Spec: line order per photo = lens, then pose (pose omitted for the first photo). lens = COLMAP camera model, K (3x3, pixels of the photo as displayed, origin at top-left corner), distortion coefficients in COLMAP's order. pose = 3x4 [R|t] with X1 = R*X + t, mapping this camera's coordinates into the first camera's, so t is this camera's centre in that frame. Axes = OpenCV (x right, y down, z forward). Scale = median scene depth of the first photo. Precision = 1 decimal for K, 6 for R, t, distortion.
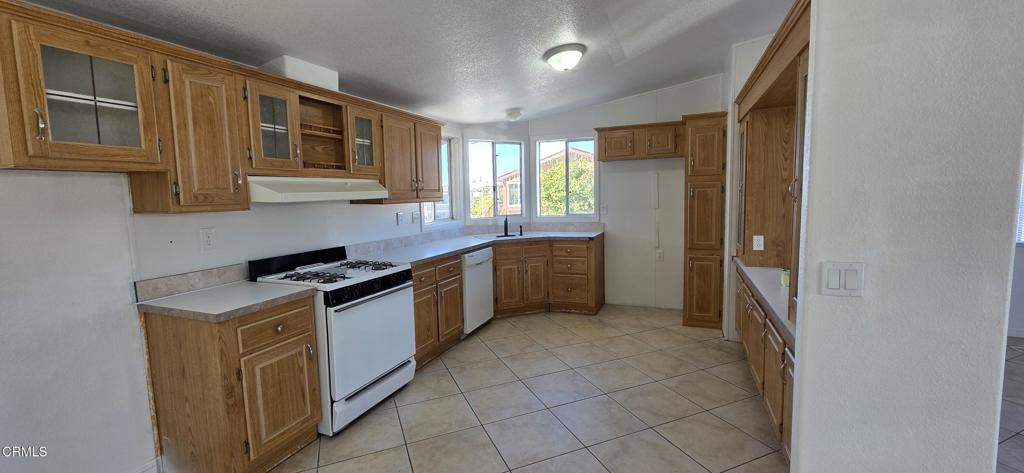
lens RADIAL K [[411.5, 0, 516.4], [0, 411.5, 234.6], [0, 0, 1]] dist [0.007324, 0.000135]
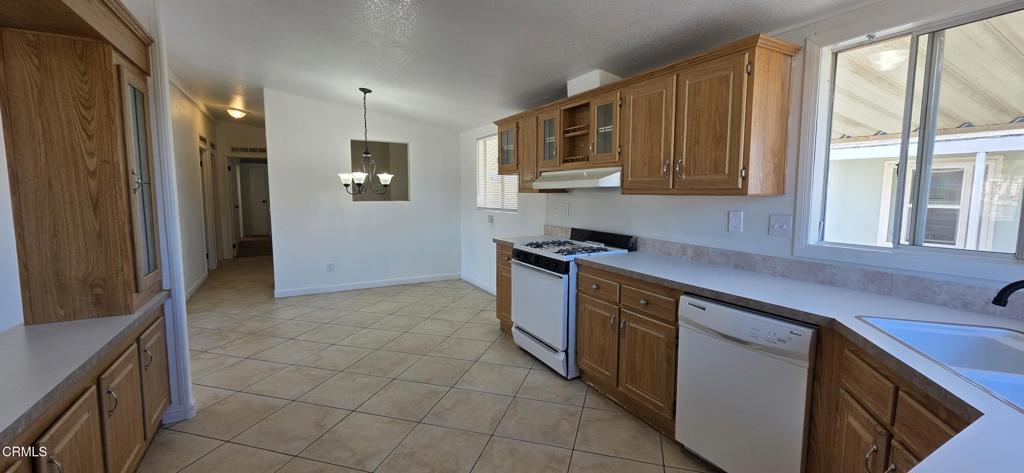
lens RADIAL K [[411.5, 0, 518.9], [0, 411.5, 232.1], [0, 0, 1]] dist [0.007324, 0.000135]
pose [[-0.625361, 0.097915, -0.774168, 0.511823], [-0.069275, 0.981213, 0.180061, -0.141490], [0.777255, 0.166233, -0.606829, 1.409530]]
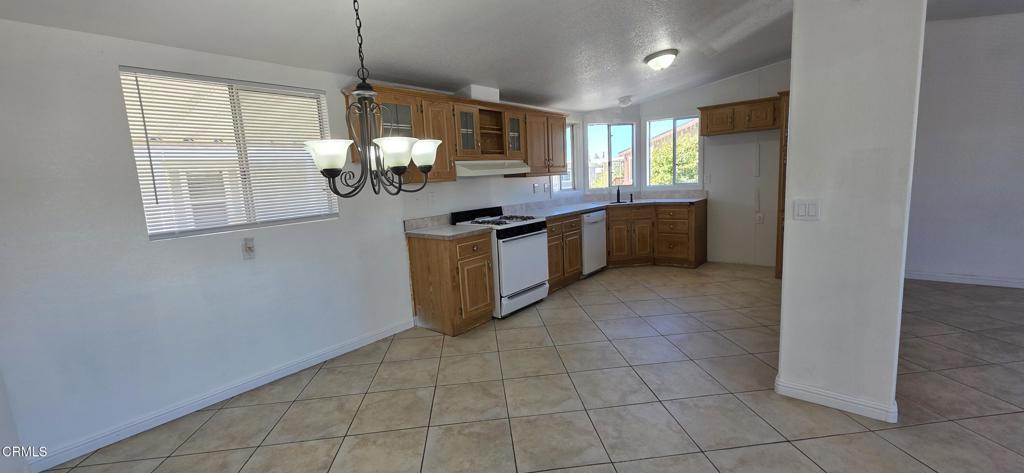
lens RADIAL K [[411.5, 0, 518.3], [0, 411.5, 231.3], [0, 0, 1]] dist [0.007324, 0.000135]
pose [[0.958197, 0.011899, -0.285861, 0.064694], [0.001748, 0.998873, 0.047435, 0.048753], [0.286104, -0.045952, 0.957096, -0.404529]]
